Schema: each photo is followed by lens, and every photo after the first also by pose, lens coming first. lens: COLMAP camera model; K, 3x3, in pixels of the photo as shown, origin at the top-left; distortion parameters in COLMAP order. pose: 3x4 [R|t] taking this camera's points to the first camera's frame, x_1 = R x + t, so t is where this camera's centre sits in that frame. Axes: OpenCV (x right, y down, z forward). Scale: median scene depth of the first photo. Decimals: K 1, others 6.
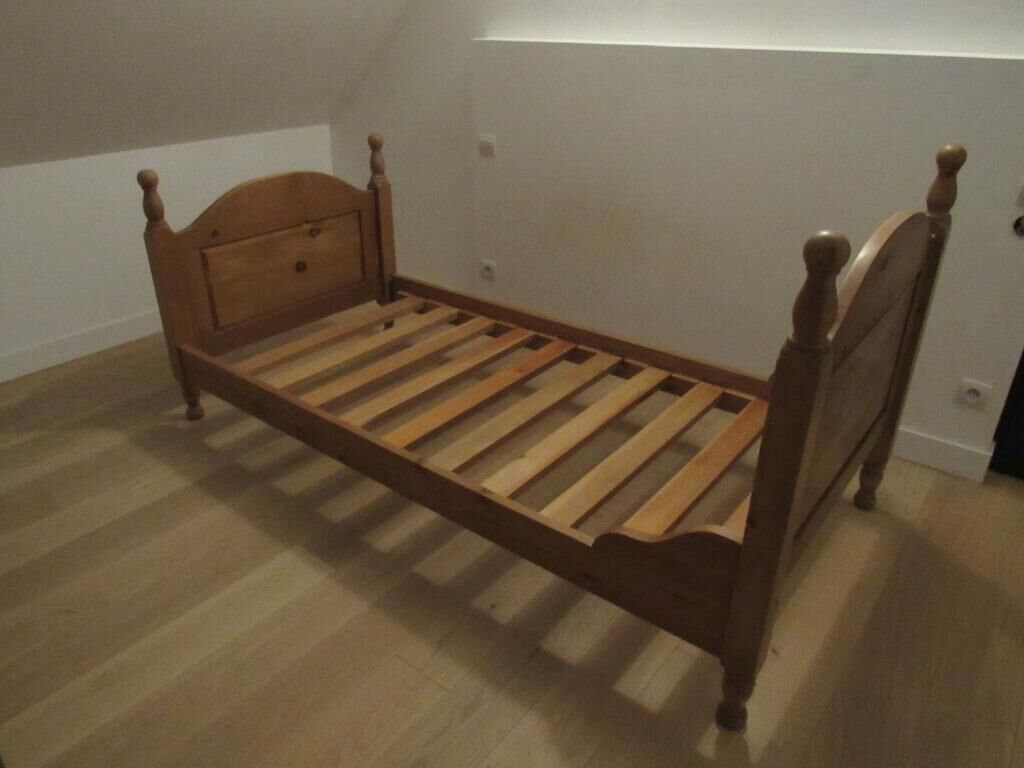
lens RADIAL K [[731.7, 0, 512.3], [0, 731.7, 381.4], [0, 0, 1]] dist [-0.011992, -0.010572]
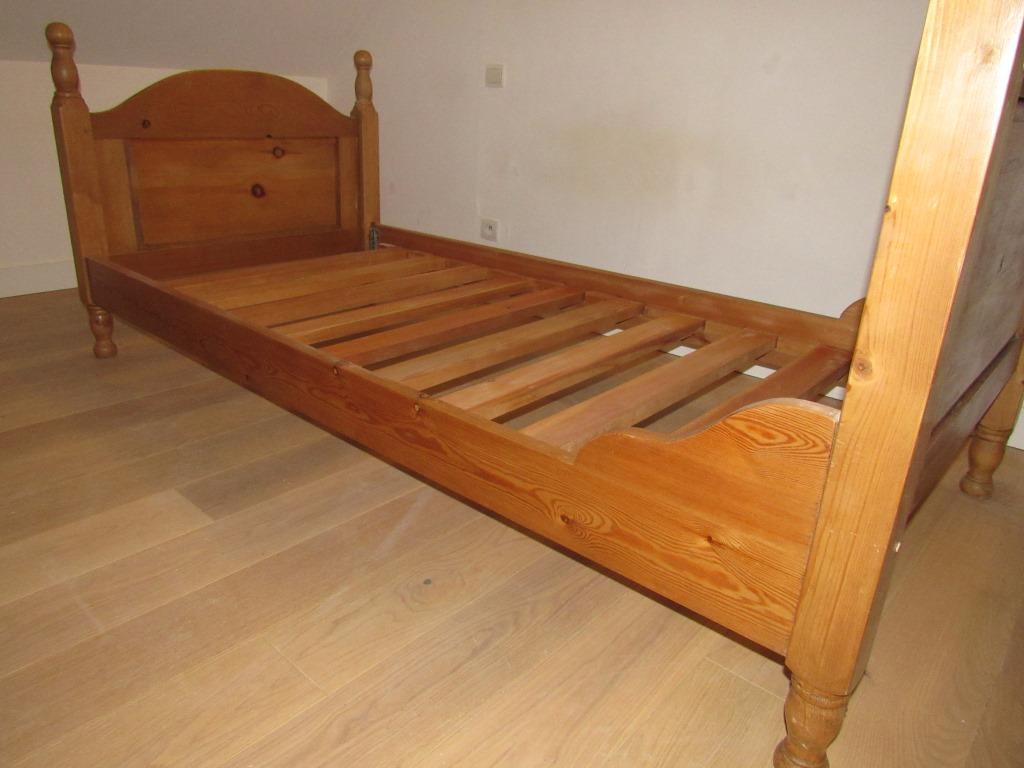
lens RADIAL K [[731.7, 0, 512.3], [0, 731.7, 381.4], [0, 0, 1]] dist [-0.011992, -0.010572]
pose [[0.997590, 0.054939, -0.042380, 0.045203], [-0.058975, 0.993163, -0.100742, 0.124824], [0.036556, 0.102999, 0.994010, 0.211382]]
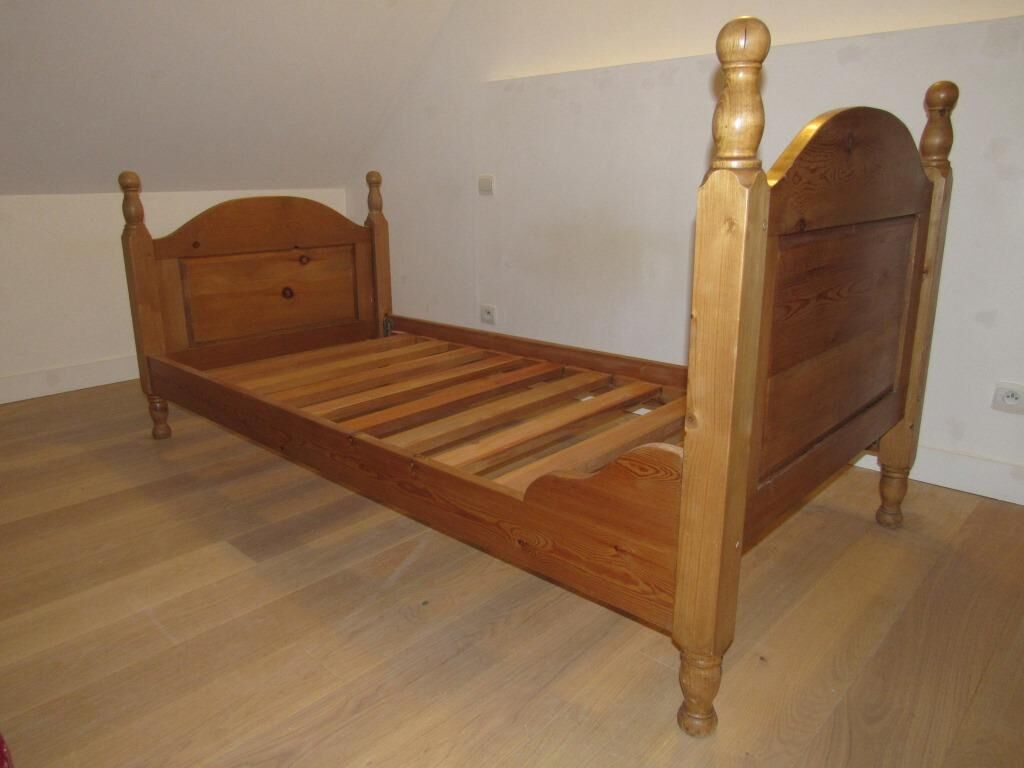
lens RADIAL K [[731.7, 0, 512.3], [0, 731.7, 381.4], [0, 0, 1]] dist [-0.011992, -0.010572]
pose [[0.996736, 0.009294, -0.080195, 0.090923], [-0.024746, 0.980708, -0.193903, 0.143398], [0.076846, 0.195255, 0.977737, 0.088420]]
